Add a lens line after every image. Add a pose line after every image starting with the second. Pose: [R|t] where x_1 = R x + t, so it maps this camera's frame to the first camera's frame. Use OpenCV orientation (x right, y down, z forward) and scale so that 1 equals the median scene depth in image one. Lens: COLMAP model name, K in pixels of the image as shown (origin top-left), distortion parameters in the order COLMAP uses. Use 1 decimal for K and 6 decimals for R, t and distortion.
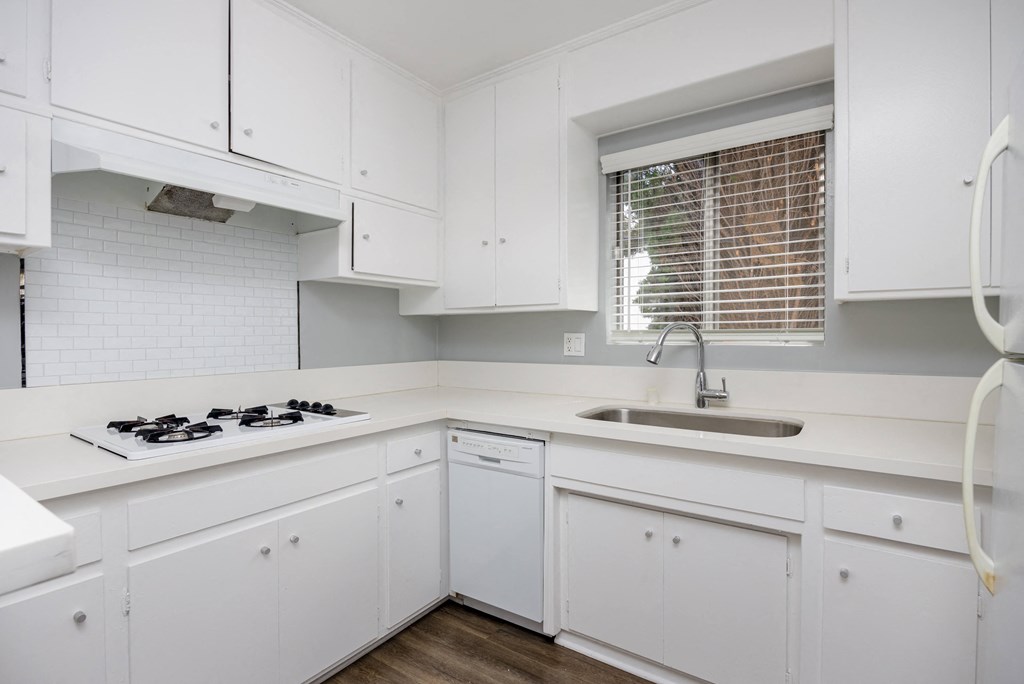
lens RADIAL K [[494.1, 0, 512.1], [0, 494.1, 343.2], [0, 0, 1]] dist [-0.003184, 0.000477]
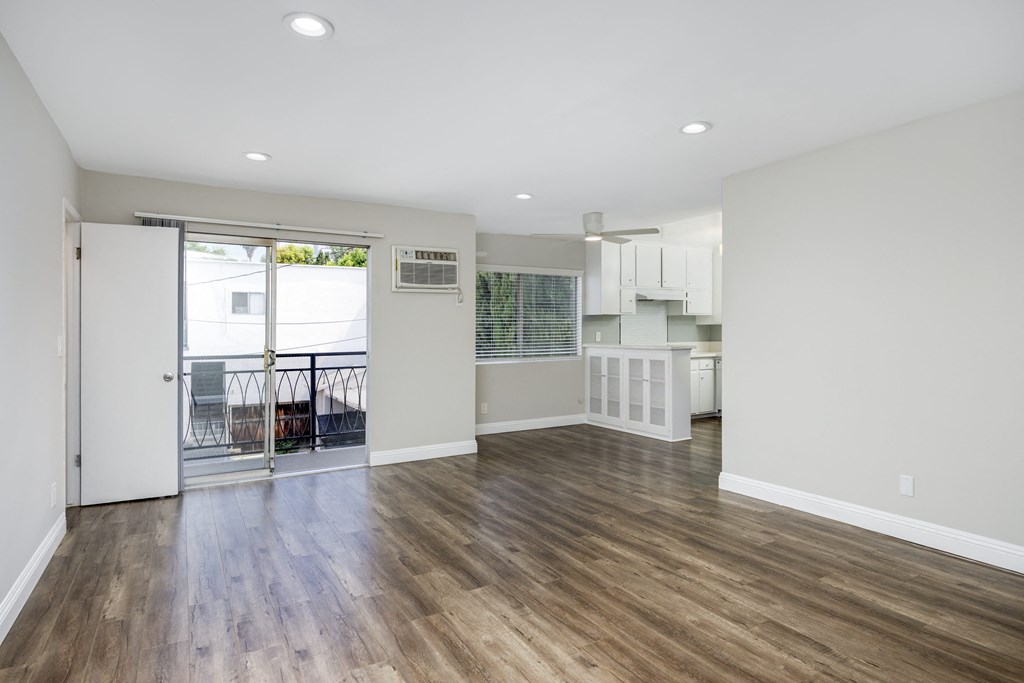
lens RADIAL K [[557.5, 0, 497.7], [0, 557.5, 343.6], [0, 0, 1]] dist [-0.005327, 0.000411]
pose [[0.900559, 0.005025, -0.434706, 0.178437], [-0.002784, 0.999979, 0.005793, 0.042944], [0.434726, -0.004007, 0.900554, -3.008163]]
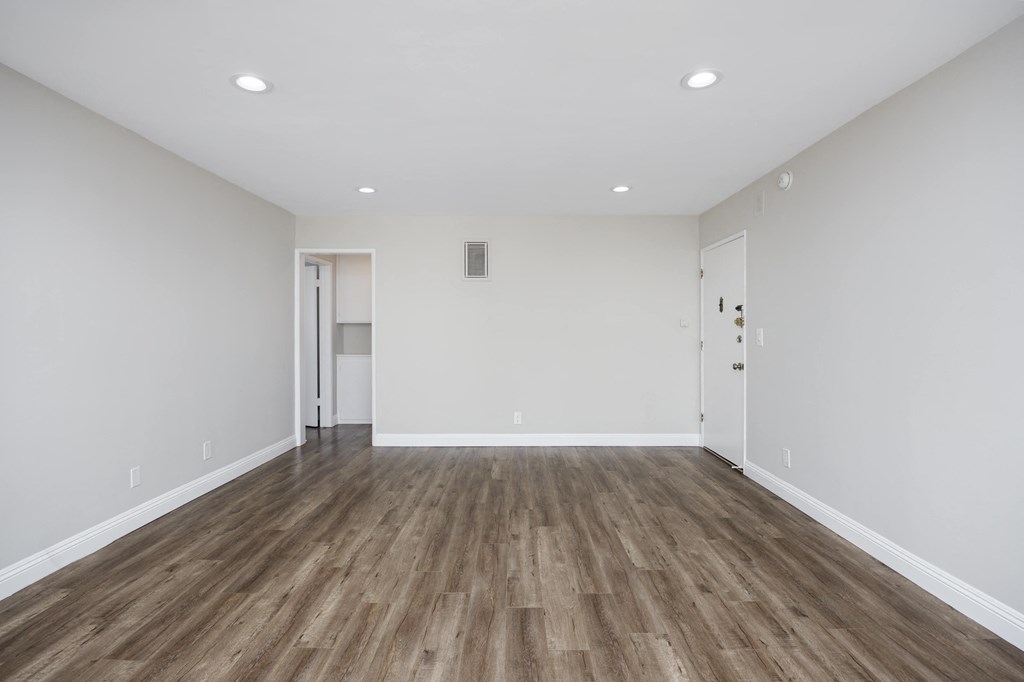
lens RADIAL K [[502.7, 0, 516.3], [0, 502.7, 333.8], [0, 0, 1]] dist [-0.012514, 0.000491]
pose [[-0.577988, -0.002120, 0.816043, -1.304415], [0.012457, 0.999857, 0.011421, 0.019890], [-0.815950, 0.016767, -0.577879, -1.200827]]
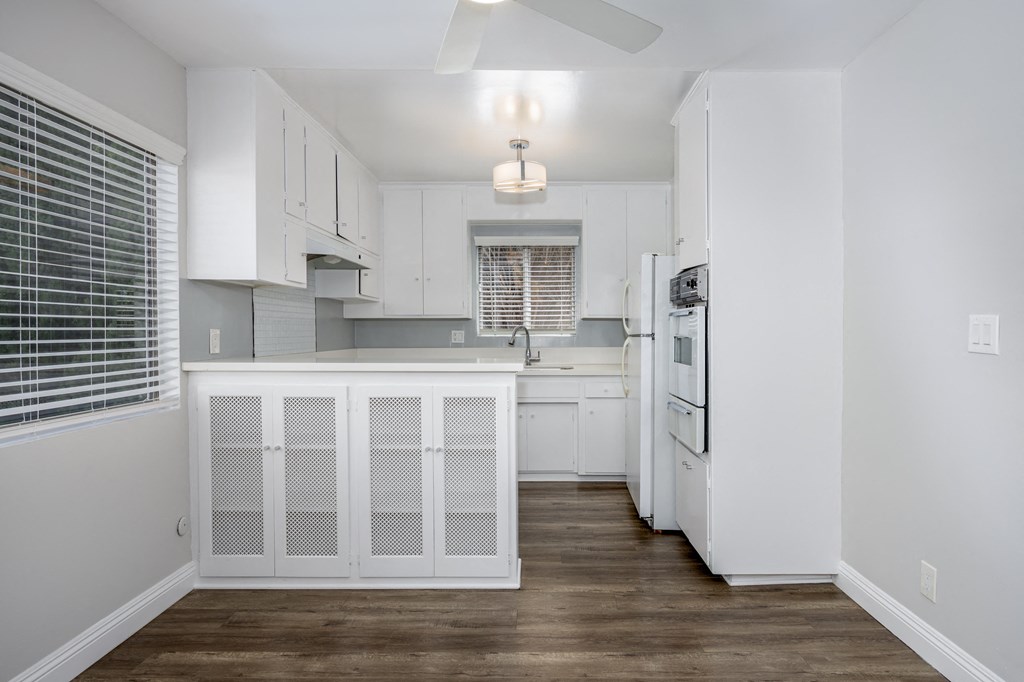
lens RADIAL K [[575.9, 0, 531.3], [0, 575.9, 338.4], [0, 0, 1]] dist [-0.002002, 0.000272]
pose [[0.819137, -0.005387, 0.573572, -0.995094], [0.008934, 0.999954, -0.003367, 0.021889], [-0.573528, 0.007882, 0.819148, -1.010993]]
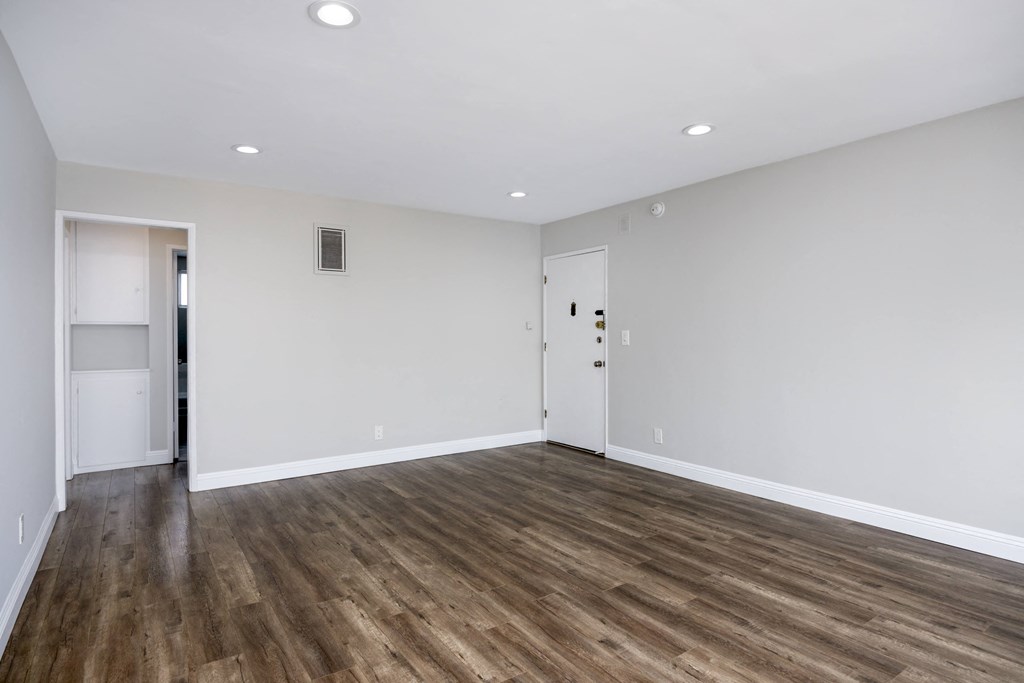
lens RADIAL K [[557.5, 0, 519.0], [0, 557.5, 335.9], [0, 0, 1]] dist [-0.005327, 0.000411]
pose [[-0.943869, 0.007981, 0.330225, -0.650630], [0.013491, 0.999805, 0.014395, 0.015218], [-0.330046, 0.018042, -0.943793, -0.535284]]
